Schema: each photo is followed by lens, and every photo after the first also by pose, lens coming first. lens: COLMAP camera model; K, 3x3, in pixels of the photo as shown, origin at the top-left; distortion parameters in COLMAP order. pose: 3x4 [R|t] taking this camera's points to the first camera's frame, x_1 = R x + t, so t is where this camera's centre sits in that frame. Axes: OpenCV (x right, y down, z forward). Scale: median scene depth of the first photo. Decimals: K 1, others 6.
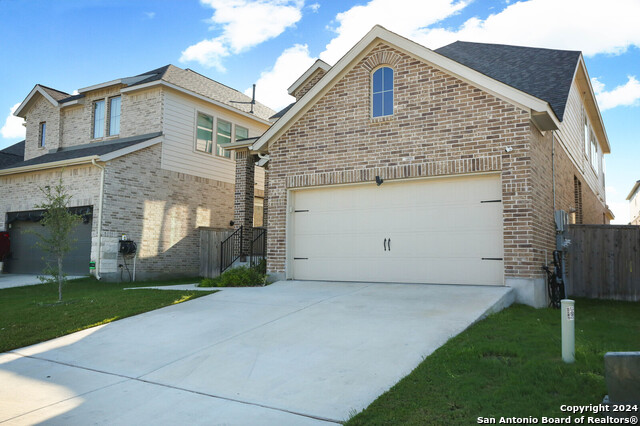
lens RADIAL K [[531.0, 0, 320.0], [0, 531.0, 213.1], [0, 0, 1]] dist [0.015875, 0.002723]
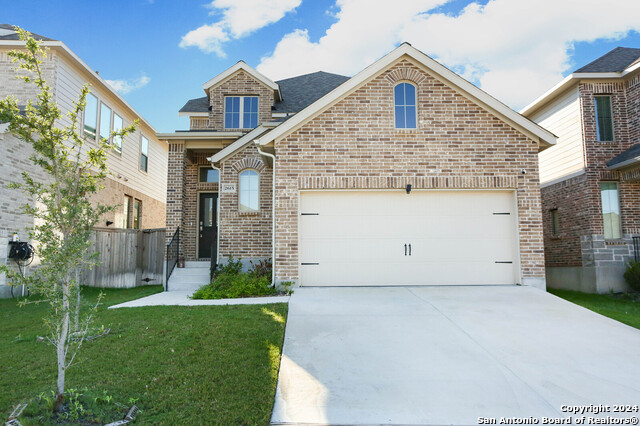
lens RADIAL K [[474.2, 0, 318.8], [0, 474.2, 212.0], [0, 0, 1]] dist [-0.013440, 0.009469]
pose [[0.842081, 0.046759, 0.537321, -0.535186], [-0.037634, 0.998901, -0.027947, 0.017502], [-0.538037, 0.003312, 0.842915, 0.302000]]
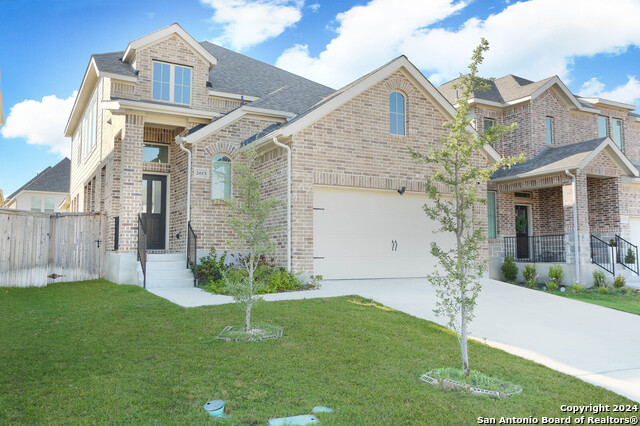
lens RADIAL K [[531.0, 0, 319.9], [0, 531.0, 213.1], [0, 0, 1]] dist [0.015875, 0.002723]
pose [[0.480956, 0.062661, 0.874503, -0.977527], [-0.078348, 0.996524, -0.028315, 0.034634], [-0.873237, -0.054897, 0.484193, 0.586132]]
